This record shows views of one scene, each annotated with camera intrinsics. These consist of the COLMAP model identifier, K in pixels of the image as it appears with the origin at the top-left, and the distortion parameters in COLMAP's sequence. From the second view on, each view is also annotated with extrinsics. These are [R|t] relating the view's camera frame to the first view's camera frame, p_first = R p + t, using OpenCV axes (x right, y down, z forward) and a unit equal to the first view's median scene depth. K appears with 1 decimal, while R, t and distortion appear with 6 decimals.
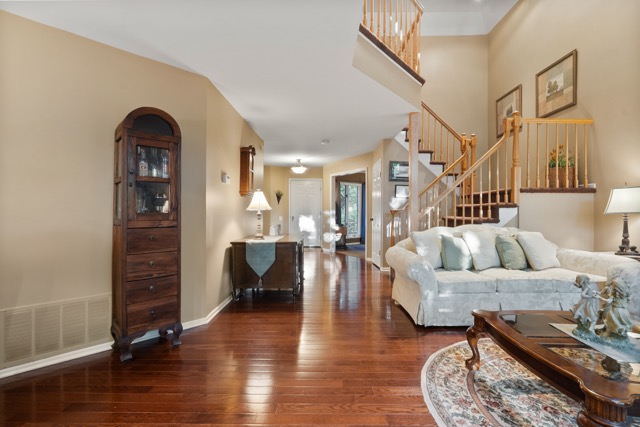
lens RADIAL K [[293.0, 0, 324.0], [0, 293.0, 208.9], [0, 0, 1]] dist [0.000558, 0.000171]
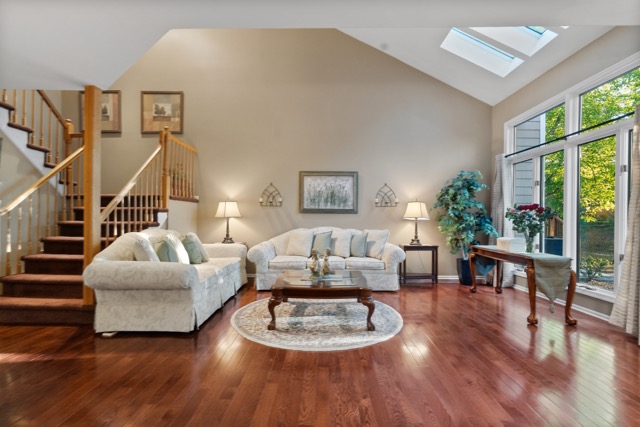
lens RADIAL K [[293.0, 0, 324.0], [0, 293.0, 208.9], [0, 0, 1]] dist [0.000558, 0.000171]
pose [[0.012223, 0.031782, 0.999420, -0.452261], [-0.014067, 0.999401, -0.031610, 0.009930], [-0.999826, -0.013672, 0.012663, 0.379023]]
